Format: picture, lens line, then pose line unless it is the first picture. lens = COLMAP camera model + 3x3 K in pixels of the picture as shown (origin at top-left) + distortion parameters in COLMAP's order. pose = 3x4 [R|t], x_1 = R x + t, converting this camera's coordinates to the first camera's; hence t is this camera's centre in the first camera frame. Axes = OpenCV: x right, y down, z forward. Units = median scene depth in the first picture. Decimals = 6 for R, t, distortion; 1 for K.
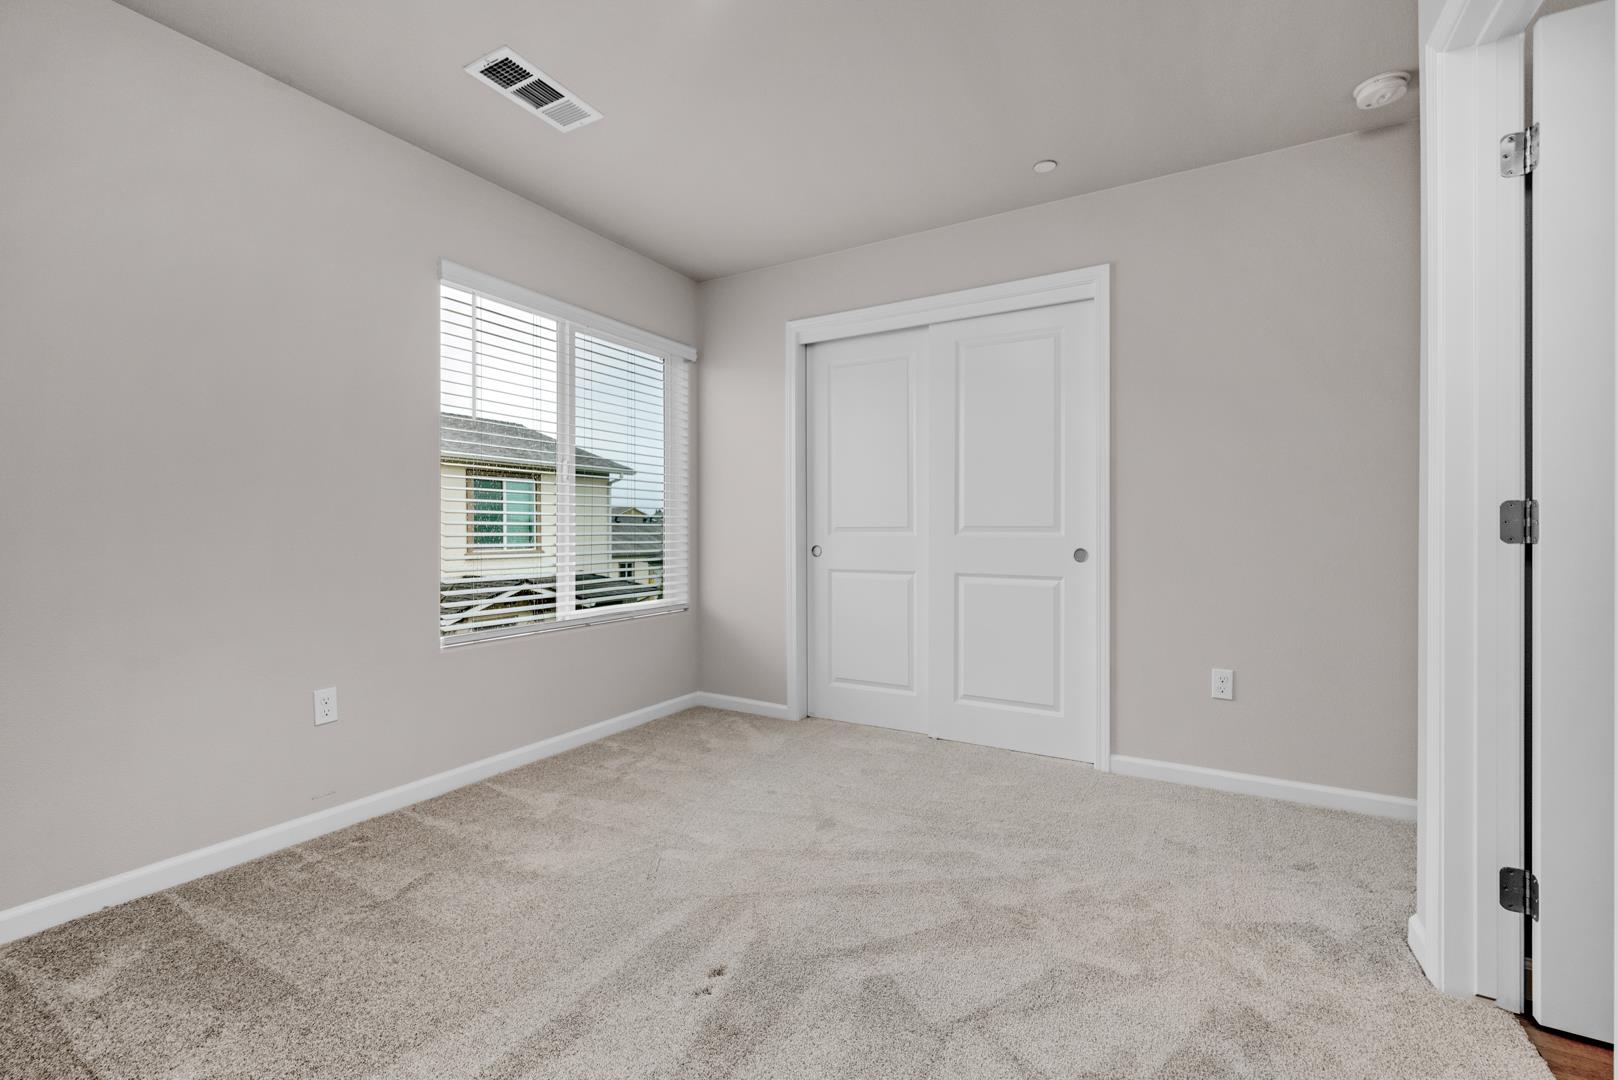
lens RADIAL K [[692.4, 0, 818.7], [0, 692.4, 531.4], [0, 0, 1]] dist [-0.001498, -0.000652]
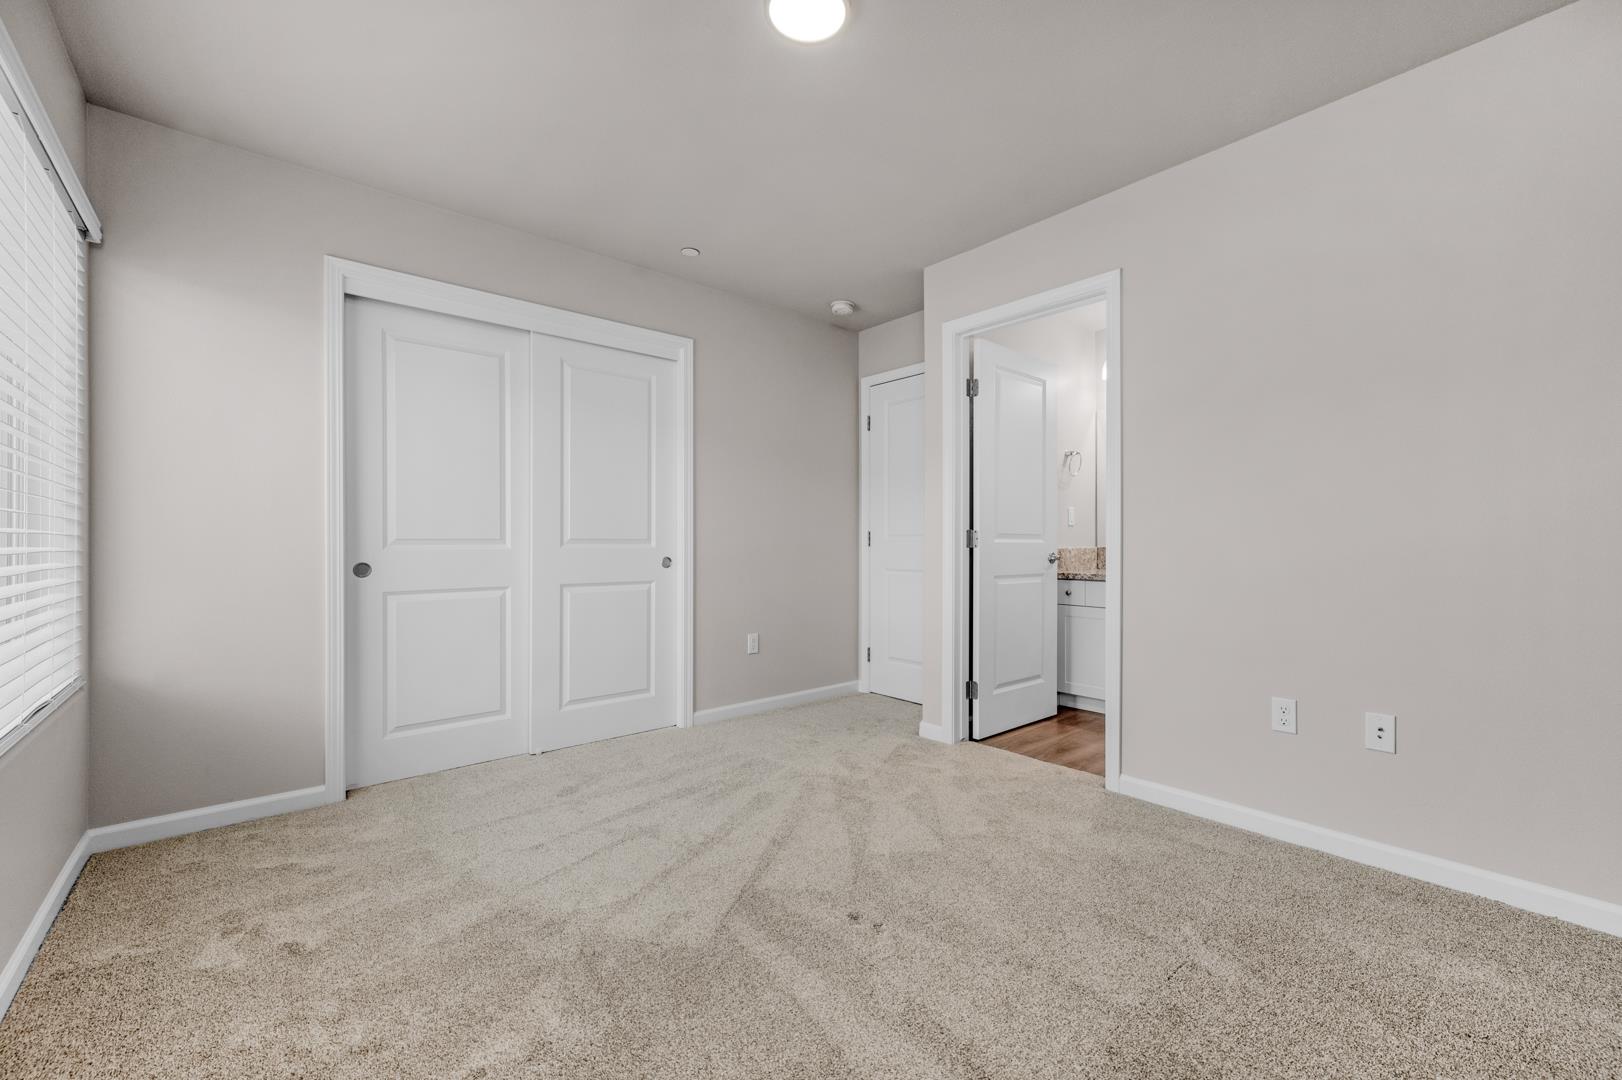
lens RADIAL K [[638.4, 0, 810.6], [0, 638.4, 544.9], [0, 0, 1]] dist [-0.002214, -0.000070]
pose [[0.334515, -0.005433, 0.942375, -0.580381], [0.001658, 0.999985, 0.005177, -0.002632], [-0.942389, -0.000170, 0.334519, 0.344212]]
